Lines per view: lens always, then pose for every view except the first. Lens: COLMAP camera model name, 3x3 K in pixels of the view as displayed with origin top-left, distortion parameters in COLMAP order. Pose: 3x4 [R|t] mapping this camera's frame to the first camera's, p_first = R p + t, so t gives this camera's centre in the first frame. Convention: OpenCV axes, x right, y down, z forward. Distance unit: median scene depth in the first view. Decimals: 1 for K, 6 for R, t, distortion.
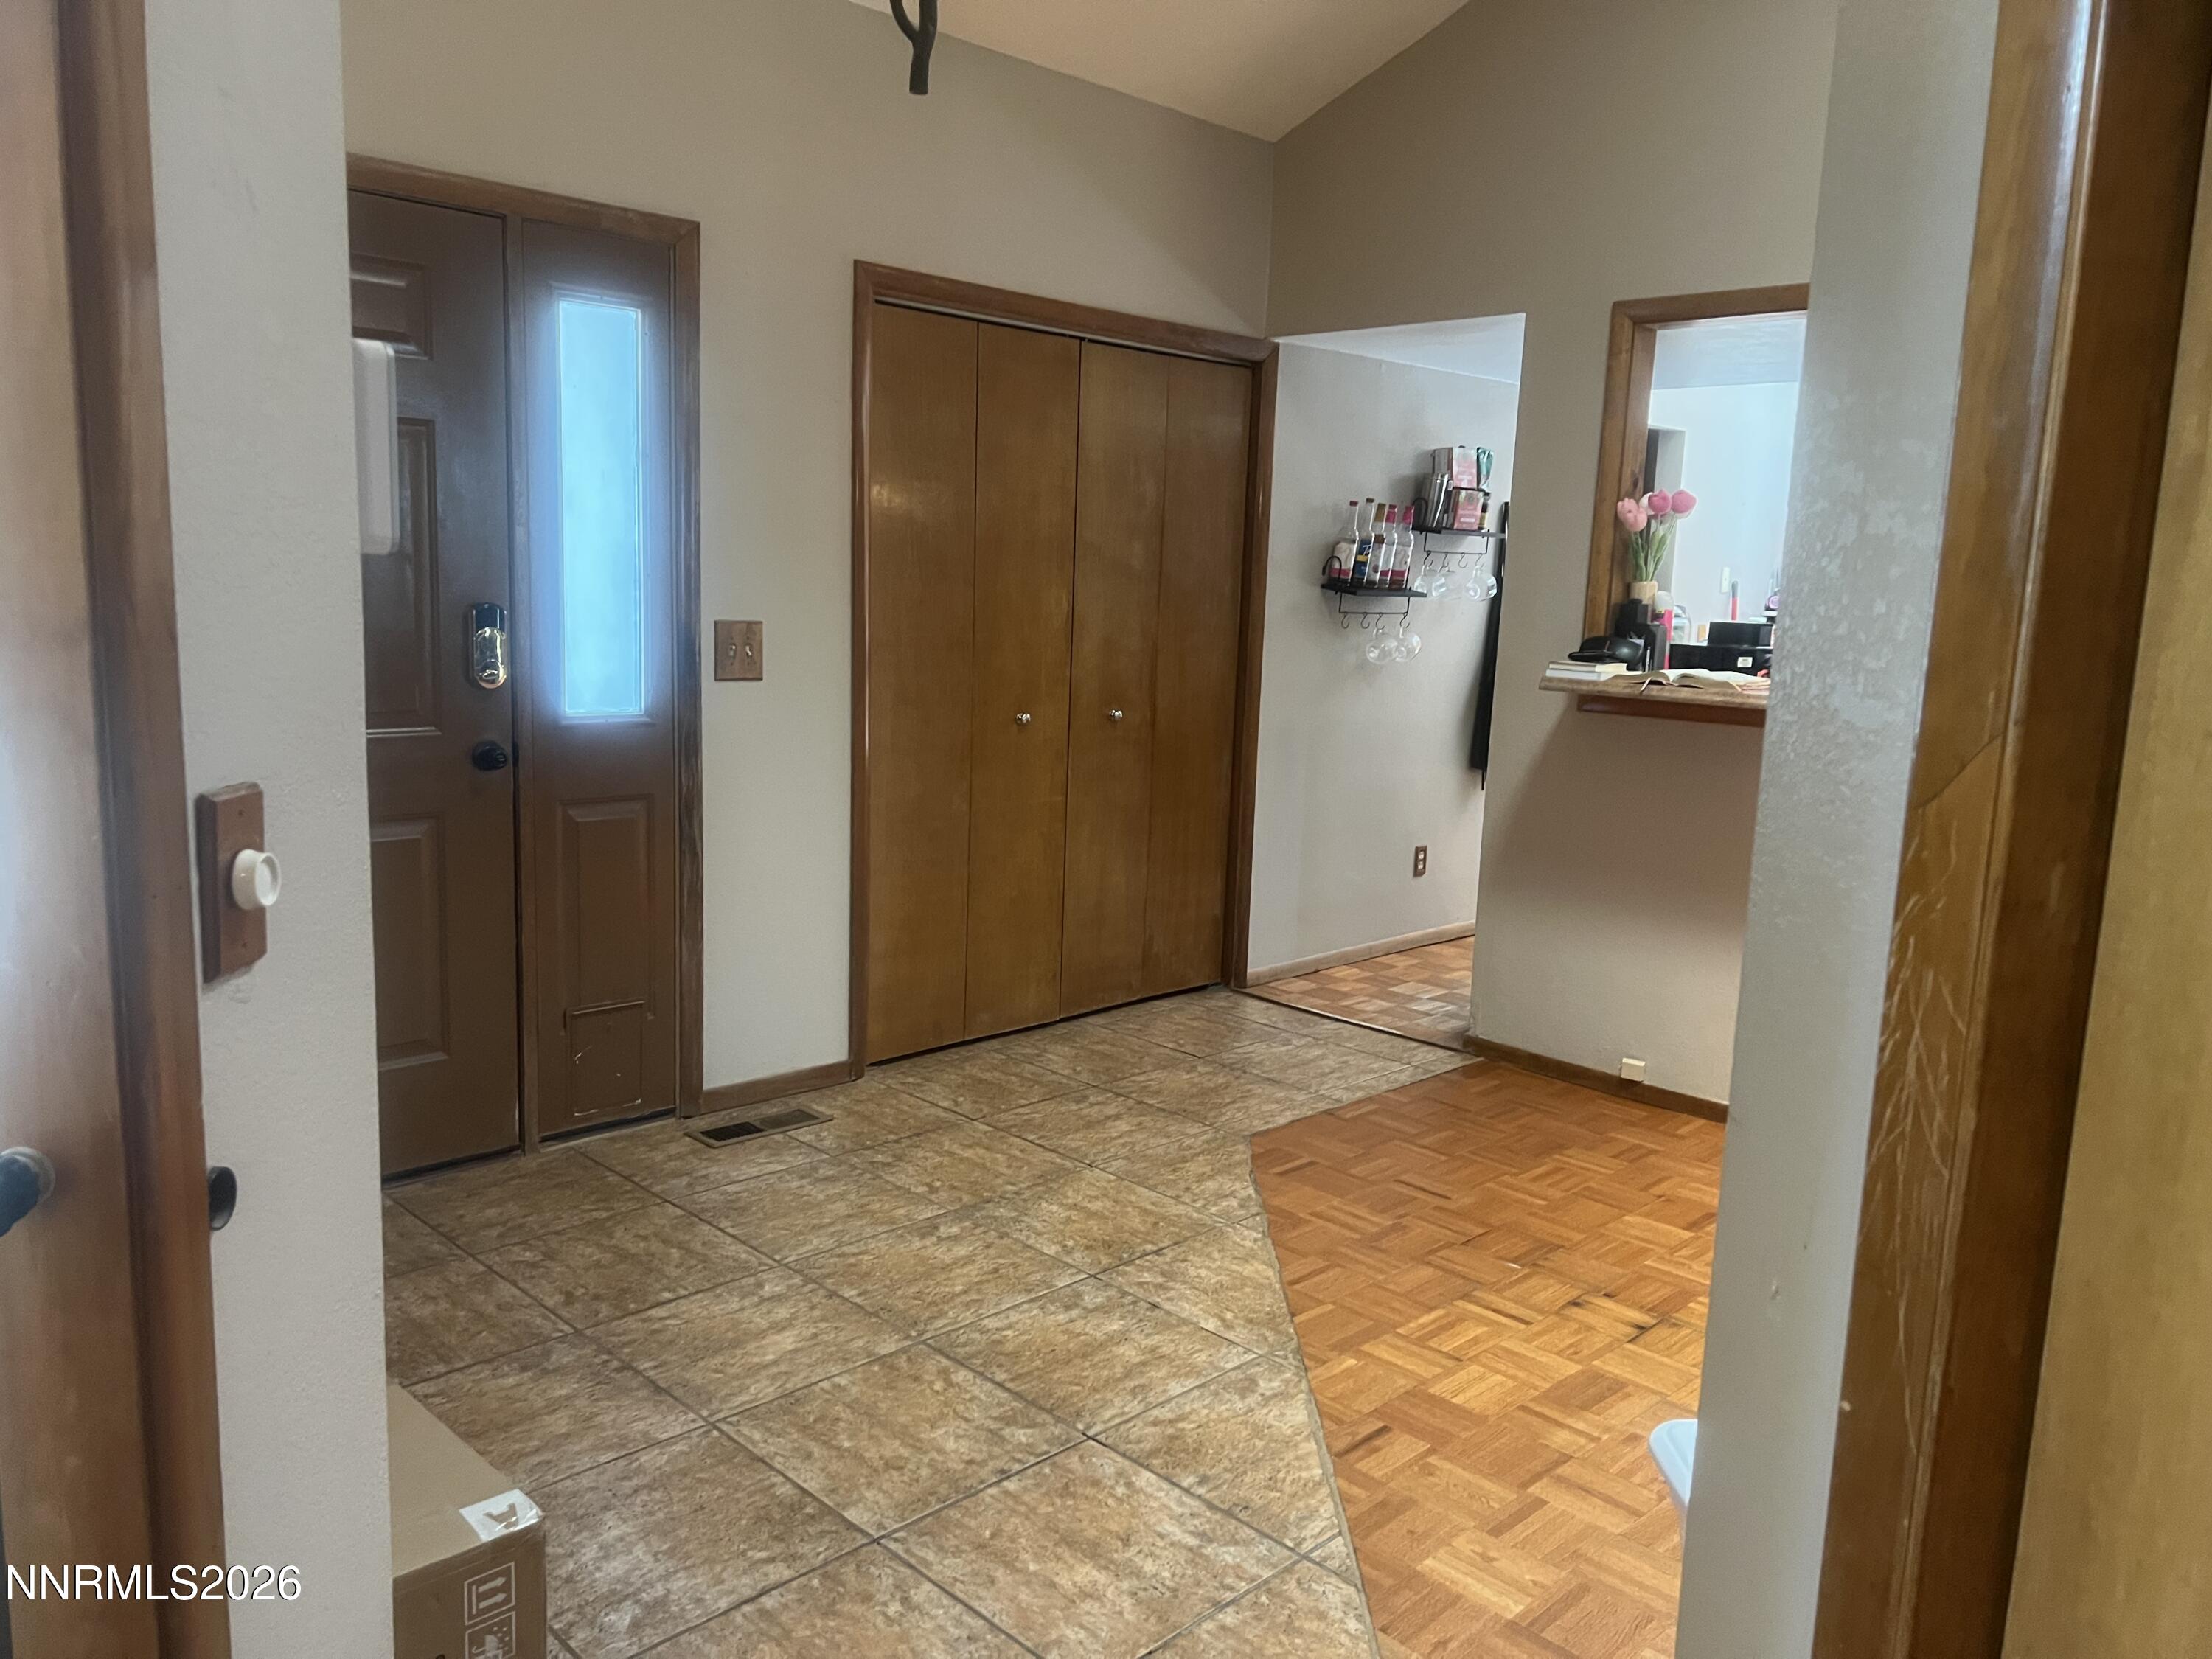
lens RADIAL K [[1658.7, 0, 1114.4], [0, 1658.7, 826.9], [0, 0, 1]] dist [0.101885, -0.133941]
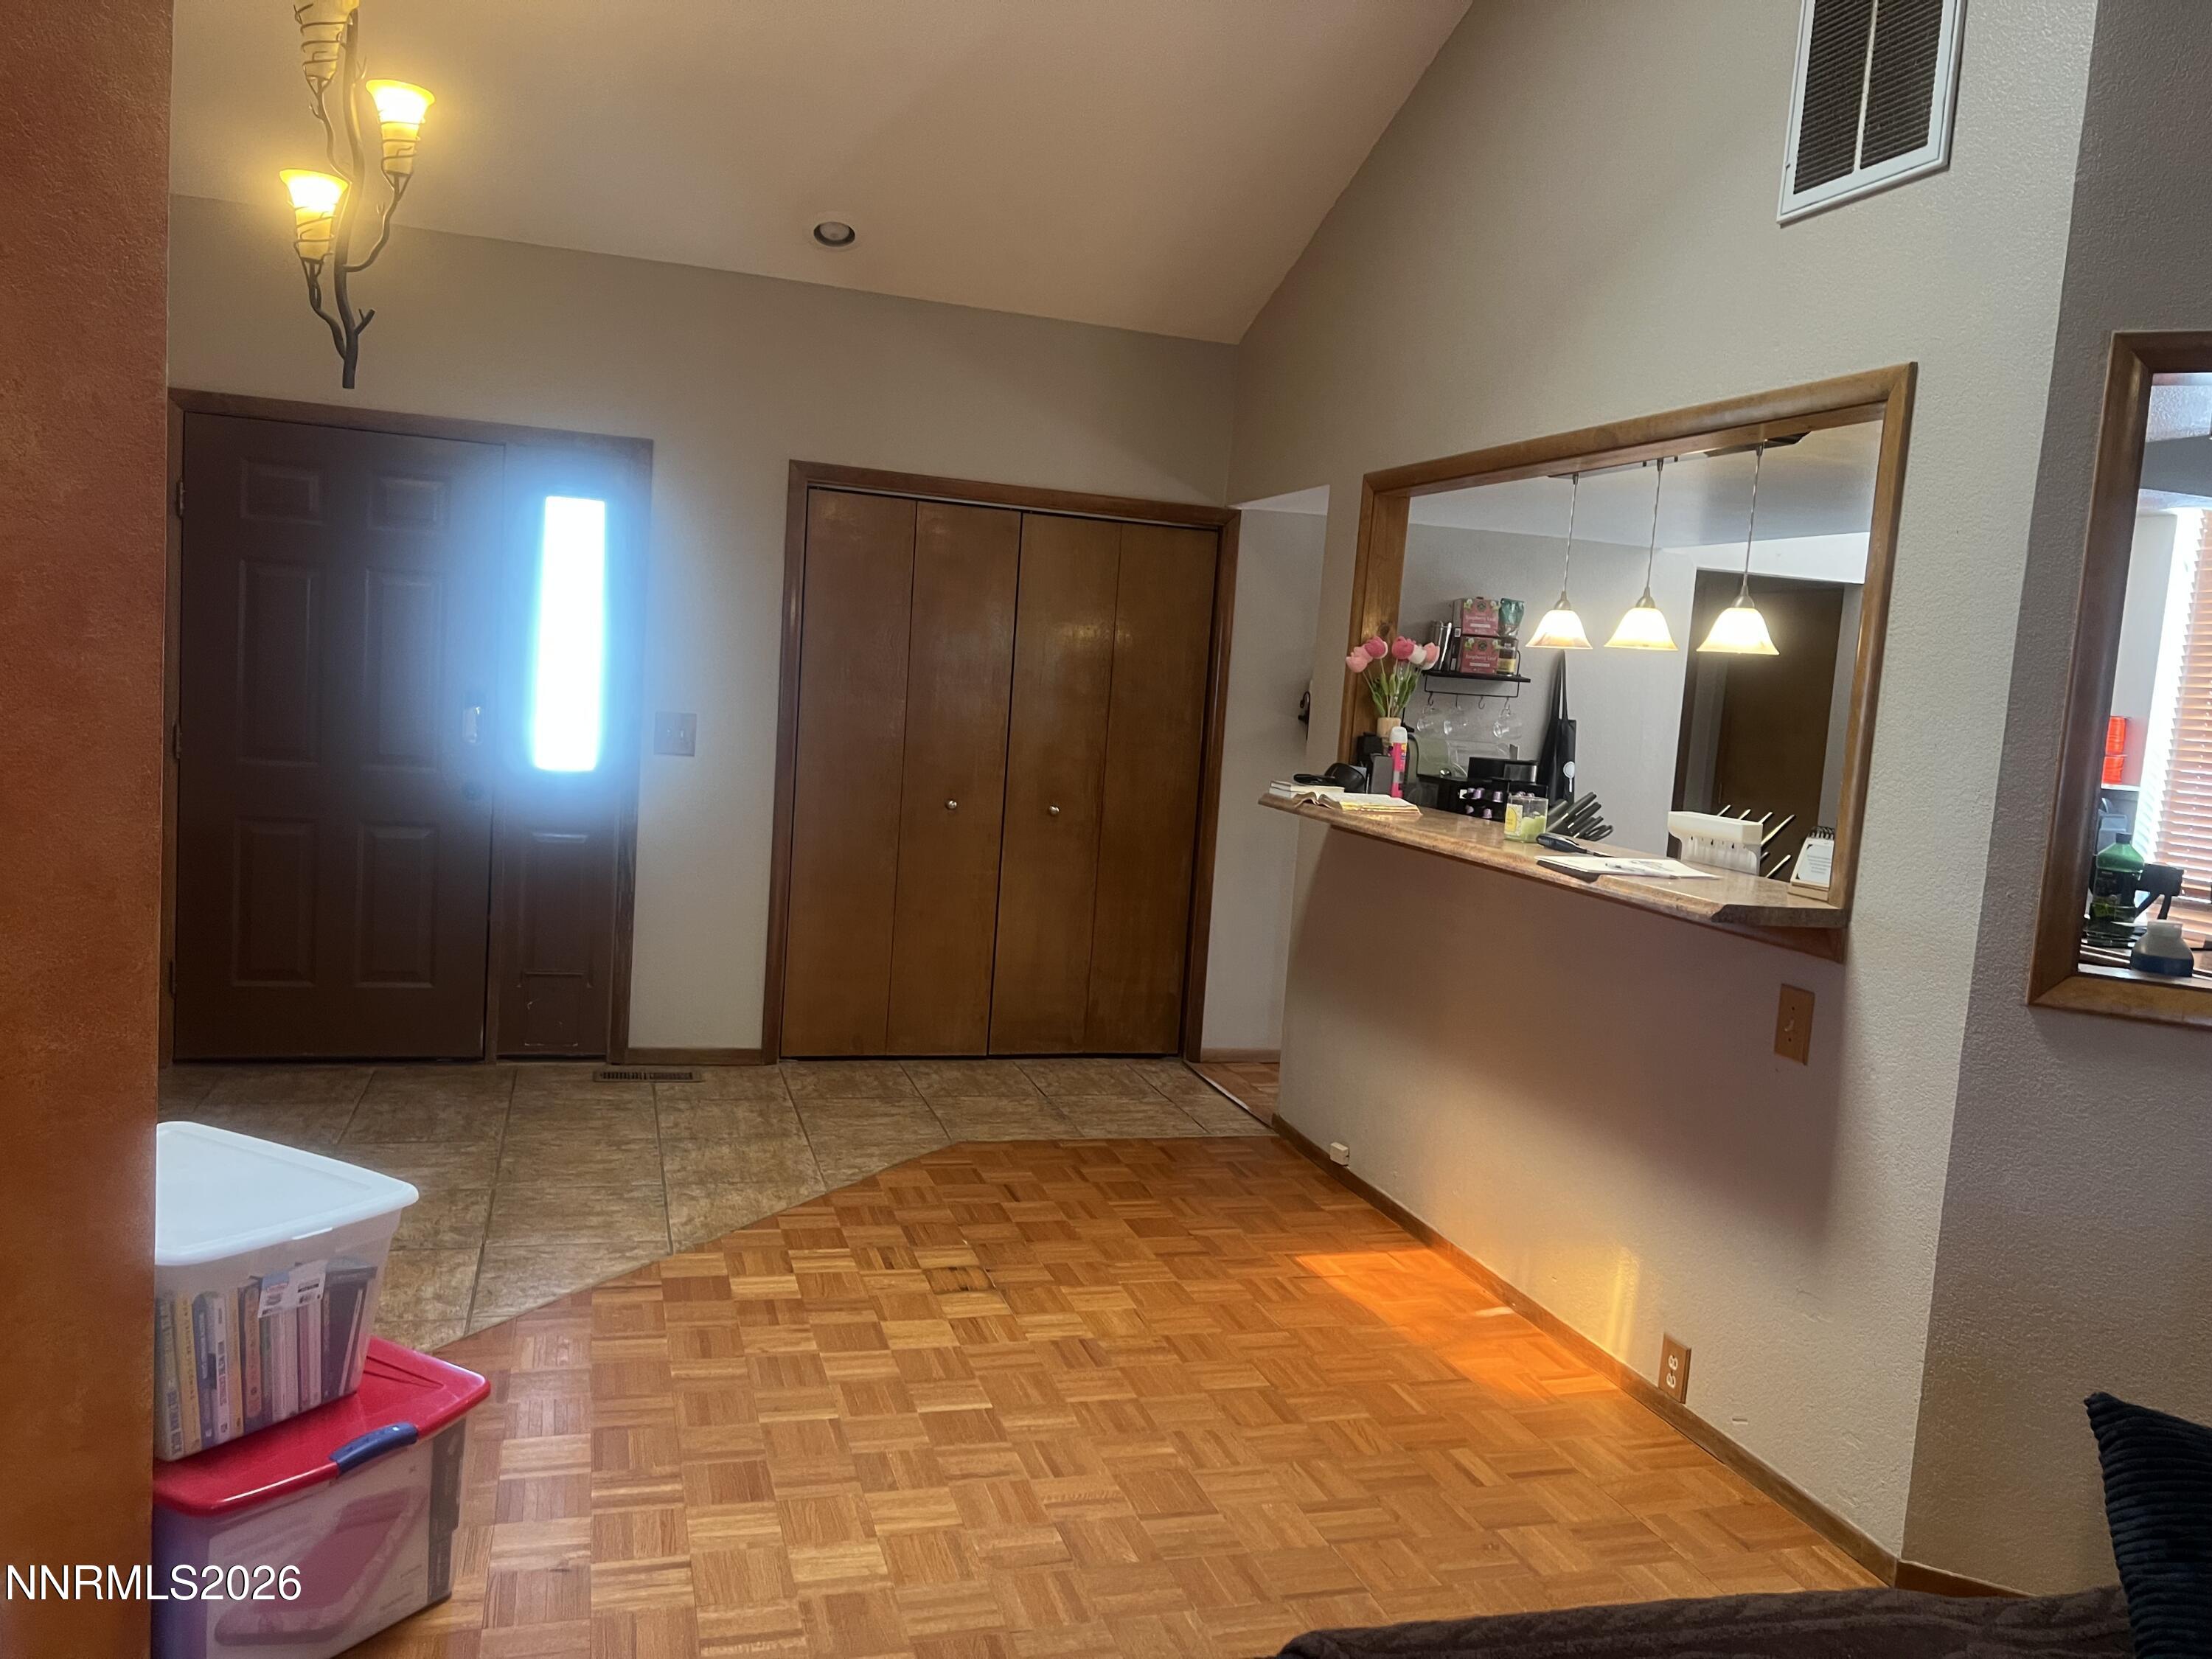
lens RADIAL K [[1658.7, 0, 1114.4], [0, 1658.7, 826.9], [0, 0, 1]] dist [0.101885, -0.133941]
pose [[0.887283, 0.072809, -0.455443, 0.687761], [-0.110464, 0.992269, -0.056574, 0.009738], [0.447802, 0.100507, 0.888466, -0.068790]]
